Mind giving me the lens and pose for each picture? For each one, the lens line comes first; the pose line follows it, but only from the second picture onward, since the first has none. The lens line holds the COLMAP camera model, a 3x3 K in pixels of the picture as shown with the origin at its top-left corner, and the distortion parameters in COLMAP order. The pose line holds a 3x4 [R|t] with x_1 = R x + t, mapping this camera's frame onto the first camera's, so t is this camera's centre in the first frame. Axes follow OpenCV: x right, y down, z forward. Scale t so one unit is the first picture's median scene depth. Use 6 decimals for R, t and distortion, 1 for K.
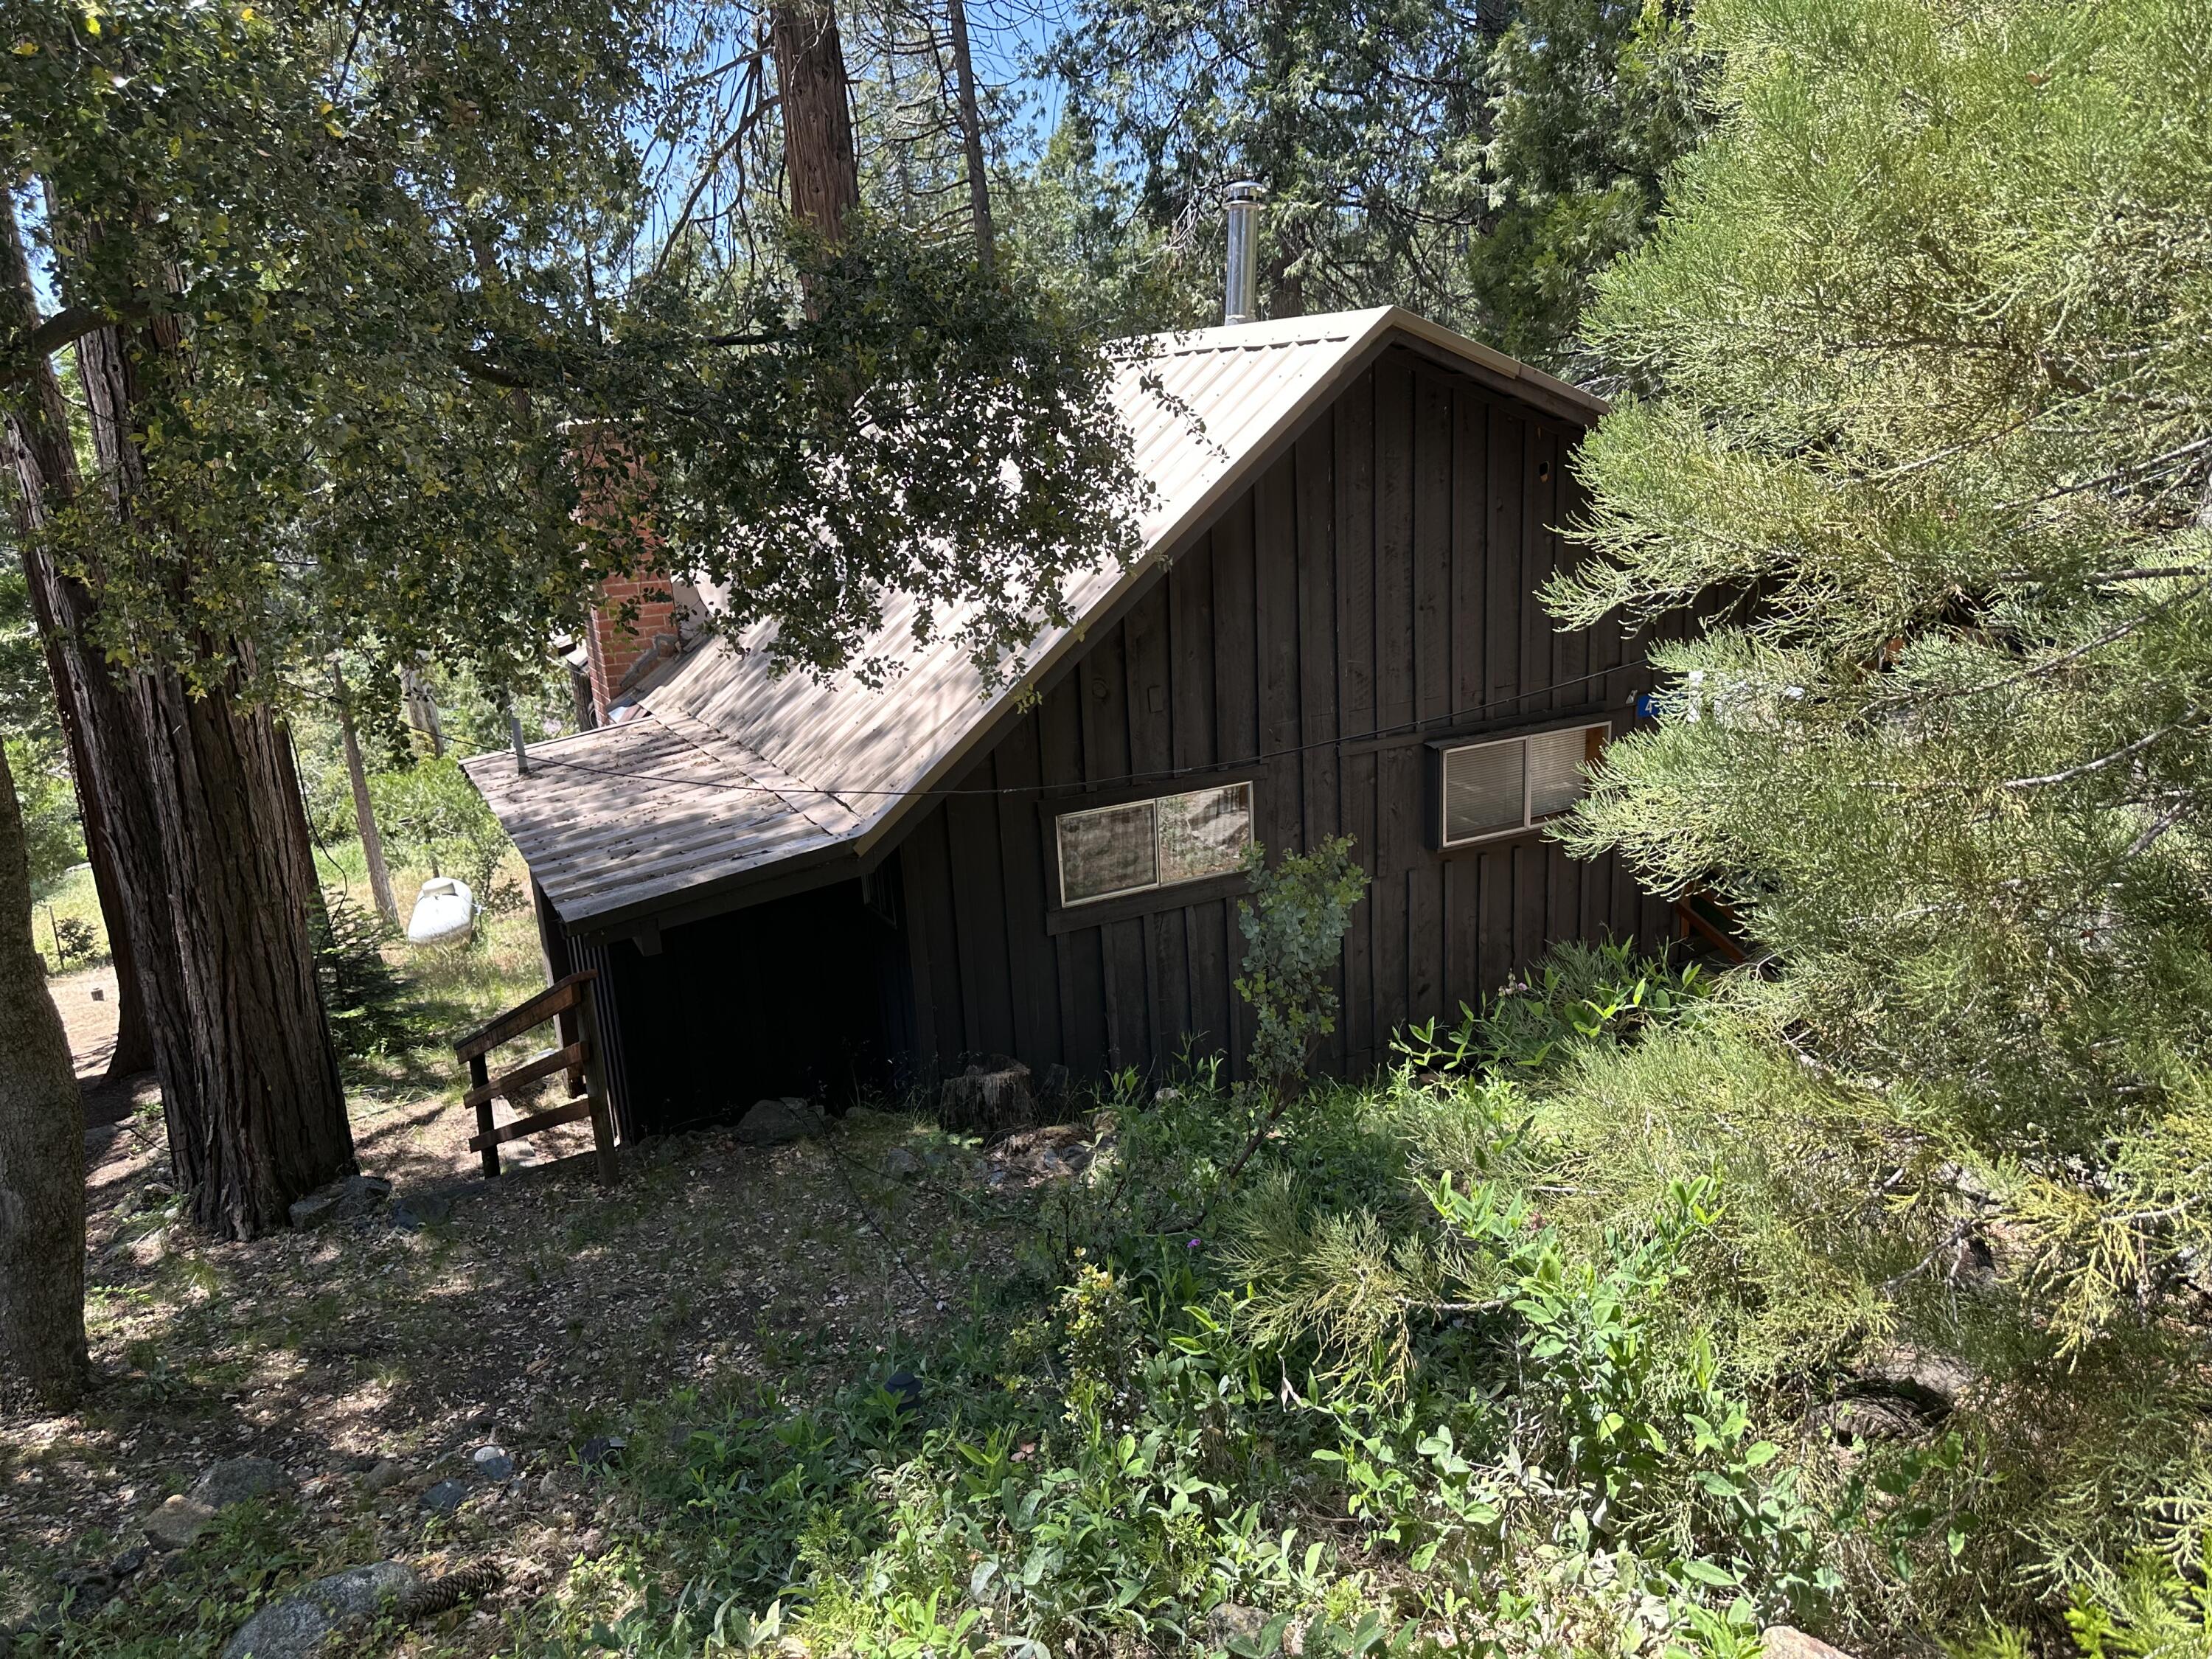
lens RADIAL K [[1569.1, 0, 1106.0], [0, 1569.1, 829.5], [0, 0, 1]] dist [0.043600, -0.061208]
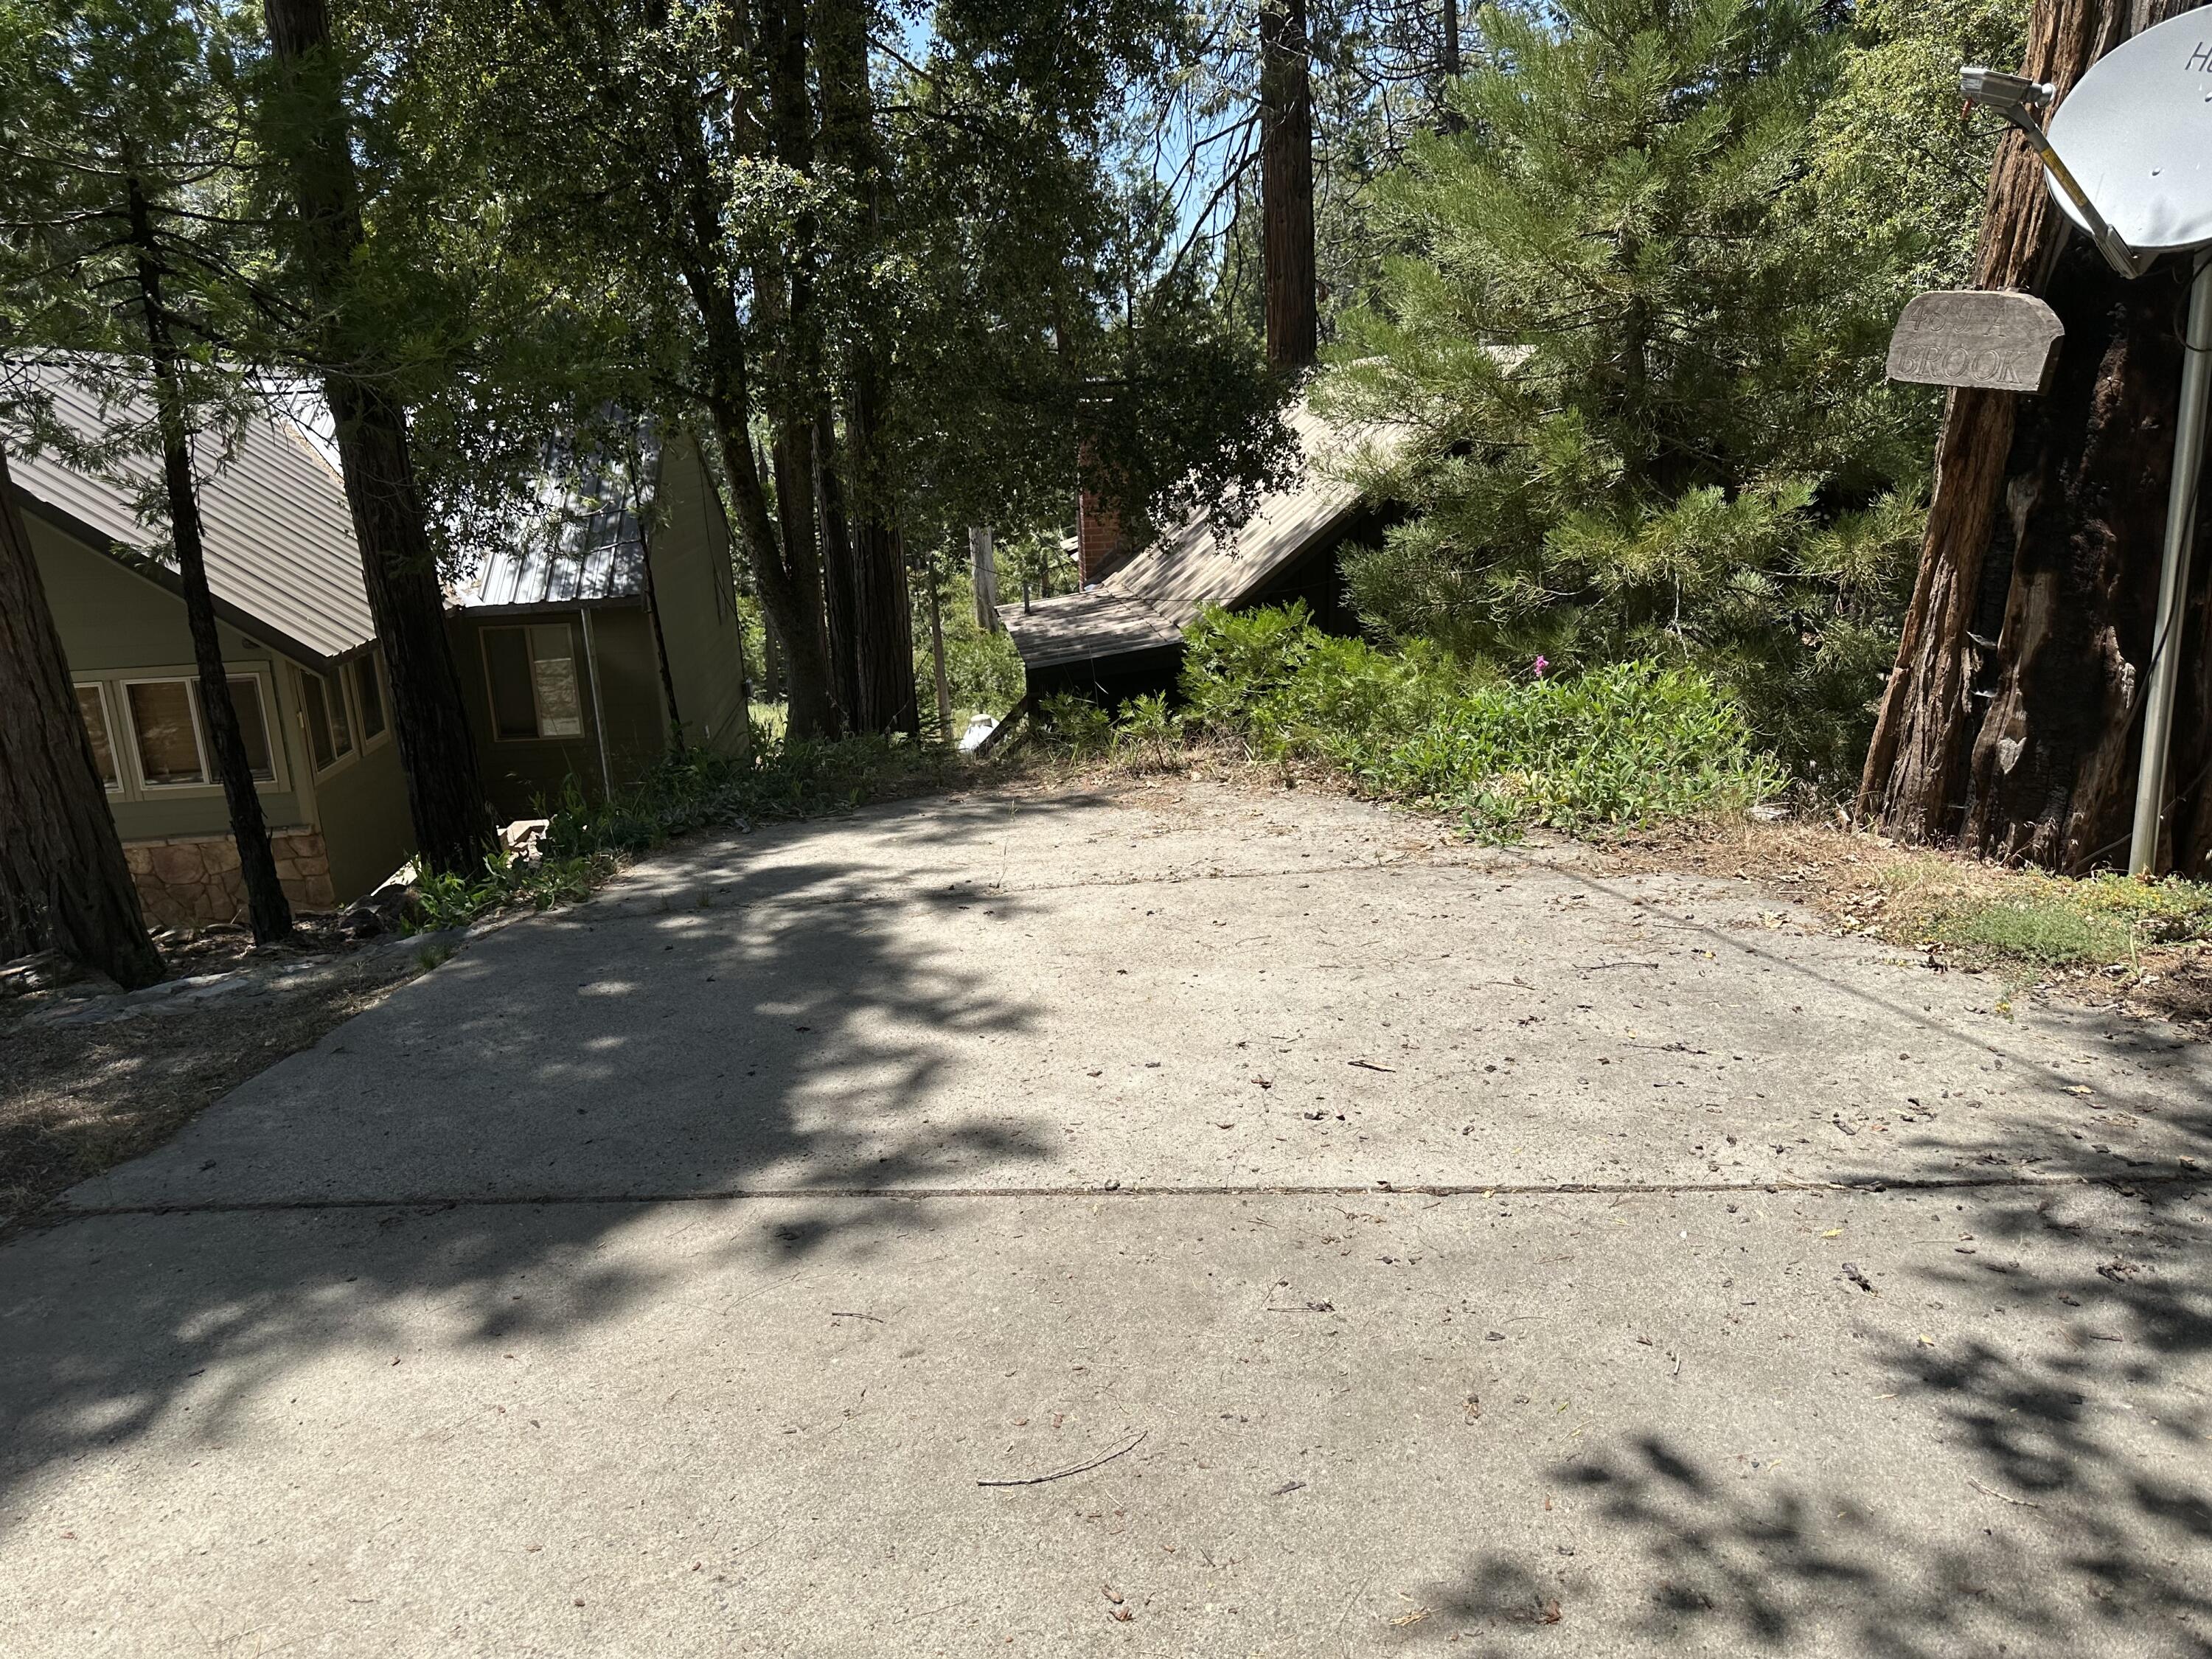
lens RADIAL K [[1569.1, 0, 1106.0], [0, 1569.1, 829.5], [0, 0, 1]] dist [0.043600, -0.061208]
pose [[0.942477, 0.100819, -0.318705, 0.280168], [-0.090363, 0.994777, 0.047466, 0.109005], [0.321826, -0.015937, 0.946665, -0.594826]]
